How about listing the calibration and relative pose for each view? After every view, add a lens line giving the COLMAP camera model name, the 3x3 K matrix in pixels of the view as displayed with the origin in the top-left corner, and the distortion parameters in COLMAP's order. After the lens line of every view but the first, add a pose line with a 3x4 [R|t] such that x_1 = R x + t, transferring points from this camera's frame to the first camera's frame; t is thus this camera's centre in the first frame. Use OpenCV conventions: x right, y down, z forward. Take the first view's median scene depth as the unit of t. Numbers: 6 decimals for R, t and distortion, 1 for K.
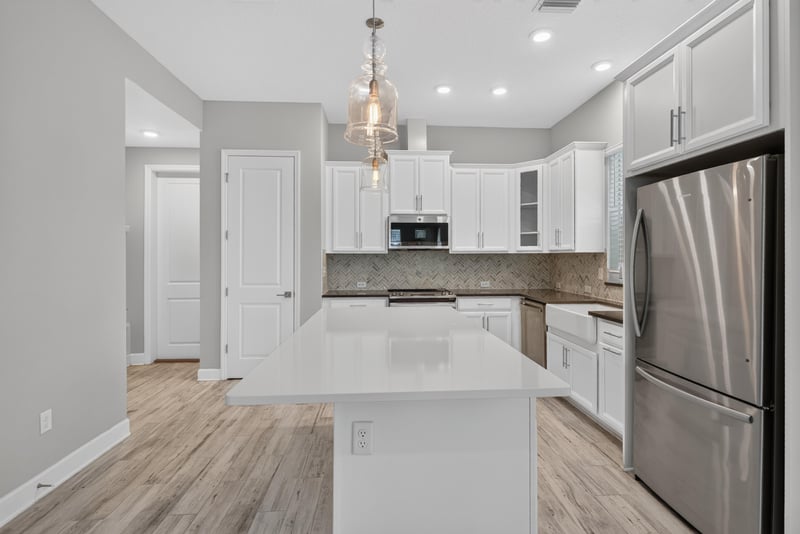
lens RADIAL K [[390.3, 0, 400.4], [0, 390.3, 258.1], [0, 0, 1]] dist [0.000890, -0.000879]
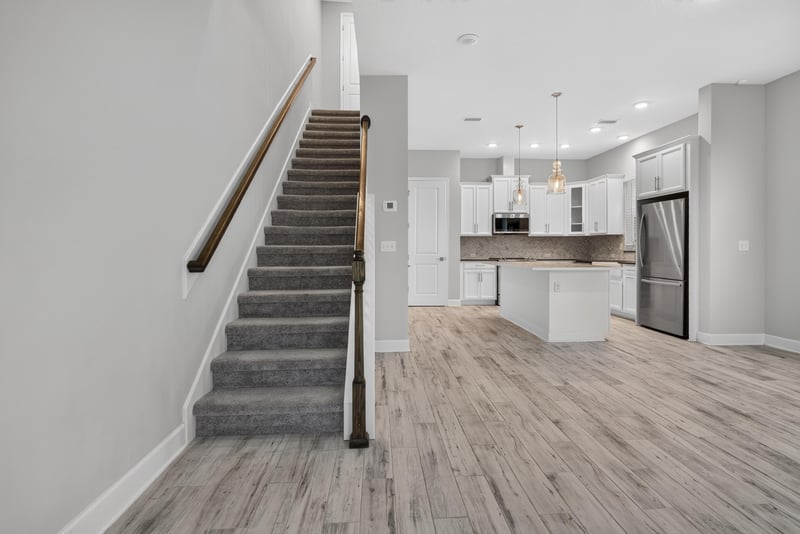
lens RADIAL K [[383.8, 0, 398.6], [0, 383.8, 248.6], [0, 0, 1]] dist [0.000718, -0.000409]
pose [[0.999871, -0.001060, -0.016000, -0.448317], [0.001045, 0.999999, -0.000959, 0.046666], [0.016001, 0.000943, 0.999872, -0.727485]]
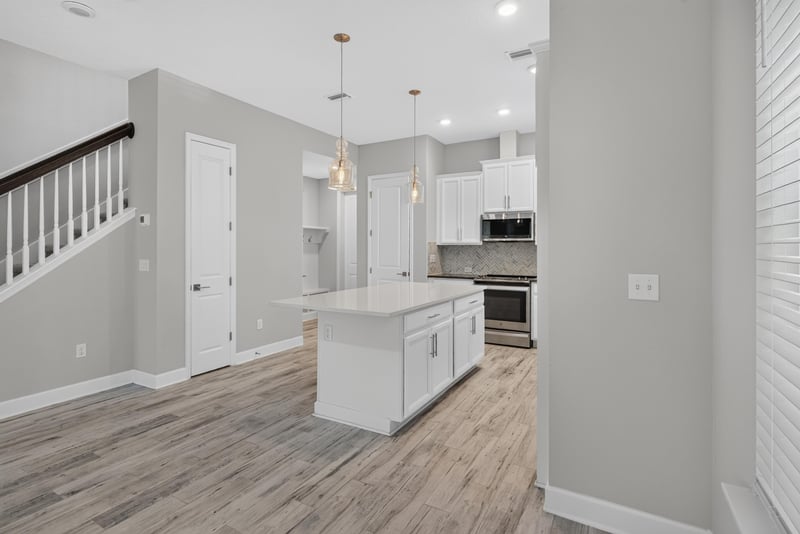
lens RADIAL K [[383.8, 0, 398.6], [0, 383.8, 248.6], [0, 0, 1]] dist [0.000718, -0.000409]
pose [[0.837456, 0.003765, -0.546491, 0.445073], [-0.004120, 0.999991, 0.000577, 0.000175], [0.546489, 0.001768, 0.837465, -0.174916]]
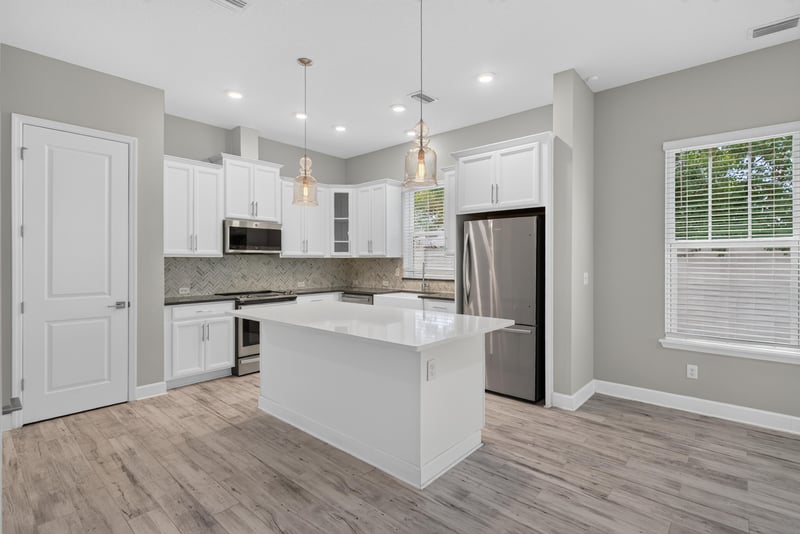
lens RADIAL K [[387.5, 0, 402.9], [0, 387.5, 261.8], [0, 0, 1]] dist [0.001805, -0.000053]
pose [[0.713326, -0.001815, 0.700831, -0.433505], [0.002532, 0.999997, 0.000012, 0.001323], [-0.700828, 0.001766, 0.713328, -0.028090]]
